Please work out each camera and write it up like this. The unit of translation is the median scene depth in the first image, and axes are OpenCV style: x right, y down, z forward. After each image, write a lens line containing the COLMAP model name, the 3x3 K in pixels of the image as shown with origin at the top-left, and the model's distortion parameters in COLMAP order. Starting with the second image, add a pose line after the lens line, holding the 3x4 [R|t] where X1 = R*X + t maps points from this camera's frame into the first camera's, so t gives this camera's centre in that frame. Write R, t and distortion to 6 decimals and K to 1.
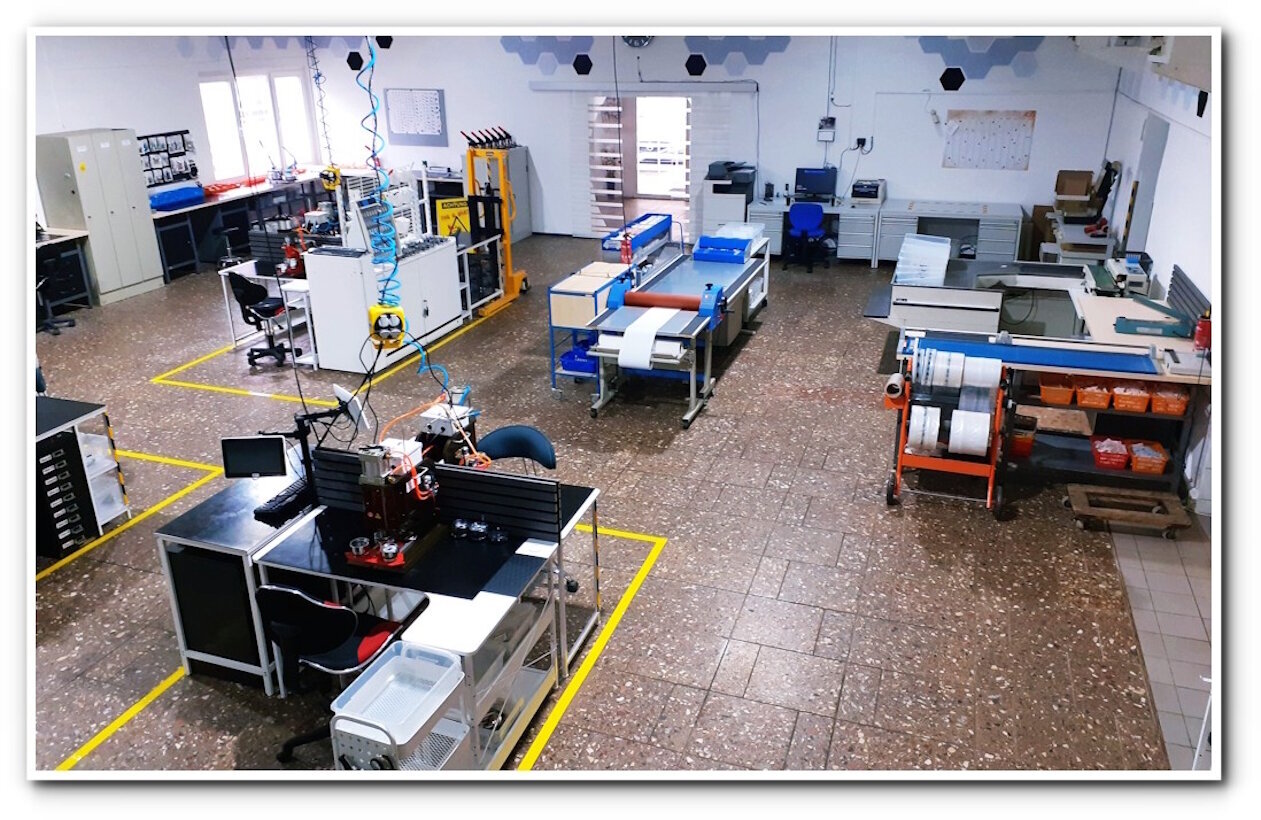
lens RADIAL K [[918.2, 0, 610.5], [0, 918.2, 373.2], [0, 0, 1]] dist [0.080831, -0.000552]
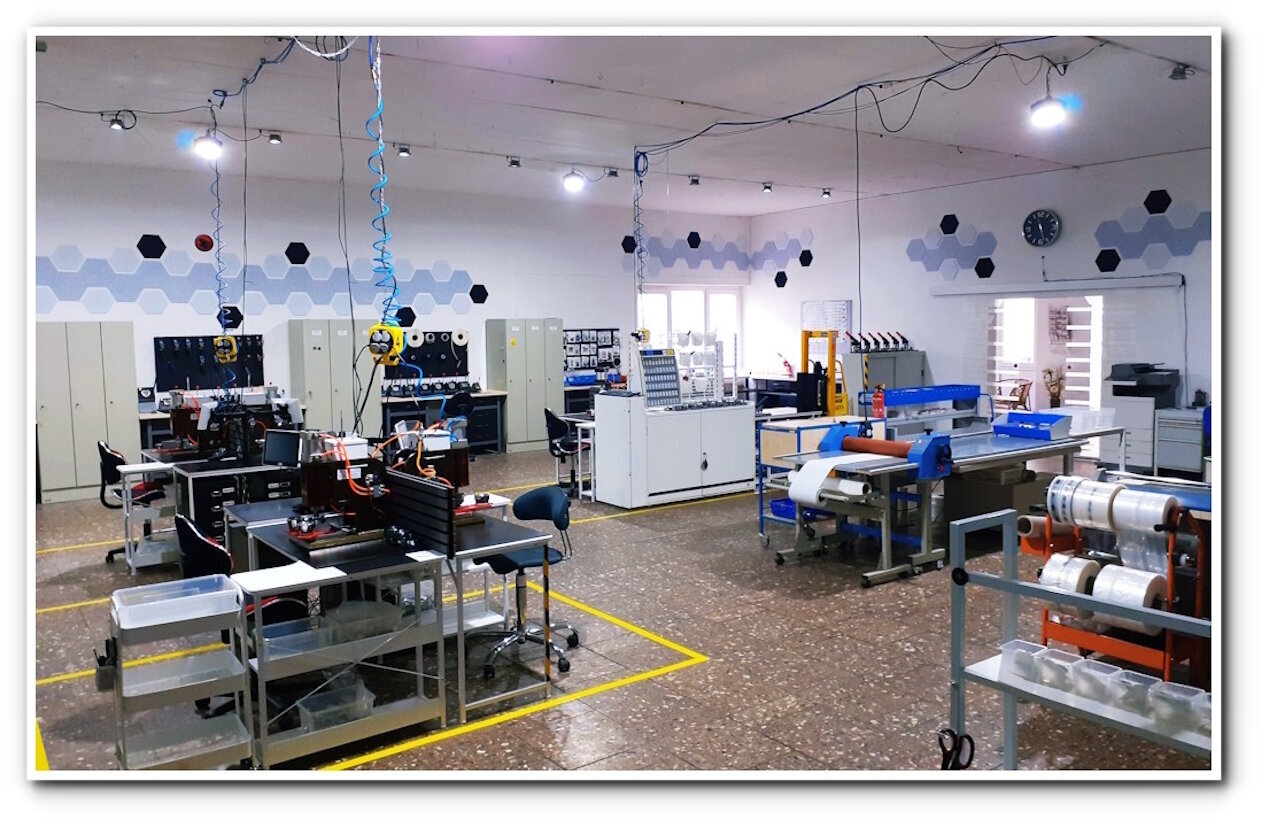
lens RADIAL K [[915.7, 0, 642.1], [0, 915.7, 392.8], [0, 0, 1]] dist [0.005951, 0.005378]
pose [[0.828093, 0.036460, -0.559403, 0.246952], [-0.188959, 0.957639, -0.217304, 0.072778], [0.527784, 0.285652, 0.799904, 0.110471]]
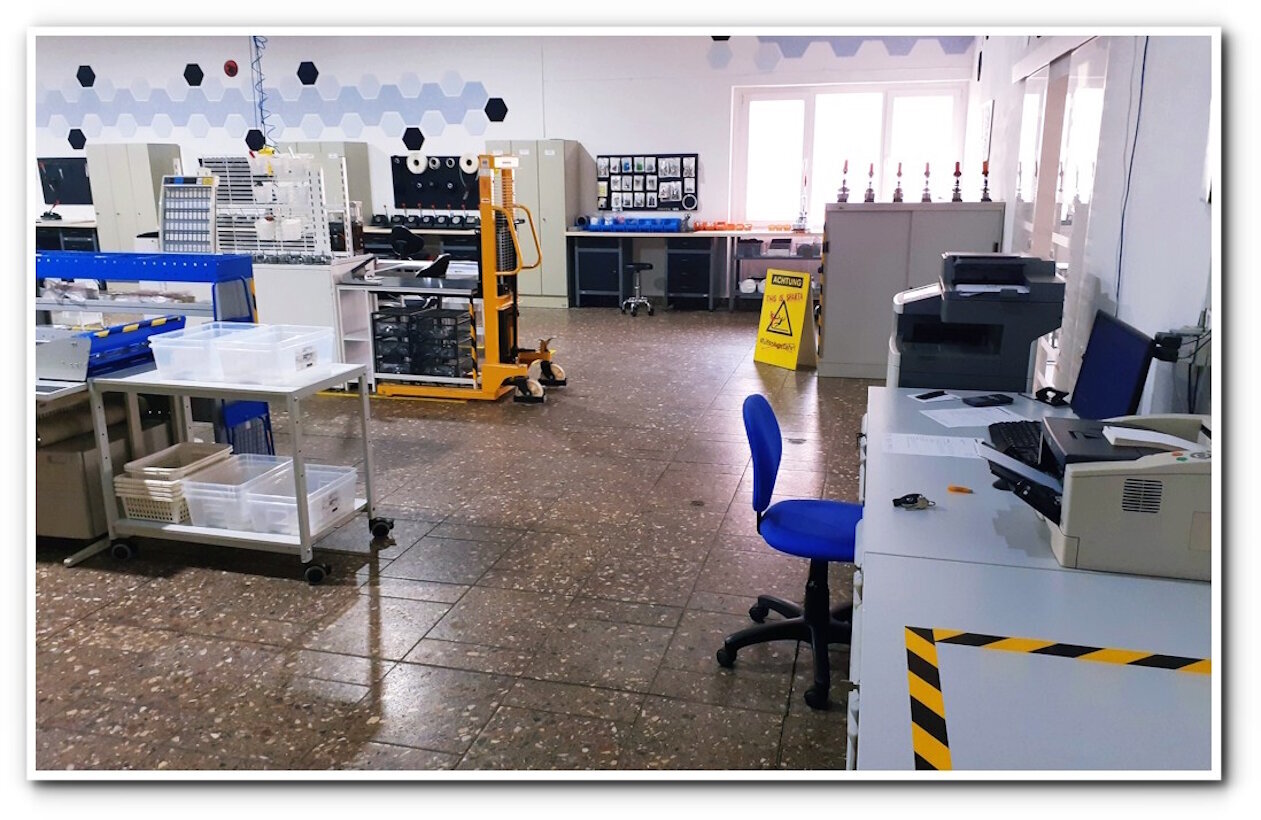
lens RADIAL K [[917.9, 0, 611.7], [0, 917.9, 407.6], [0, 0, 1]] dist [0.005836, -0.003455]
pose [[0.061131, 0.259286, -0.963864, 0.437006], [-0.347570, 0.910761, 0.222957, -0.222350], [0.935659, 0.321380, 0.145796, 0.938385]]
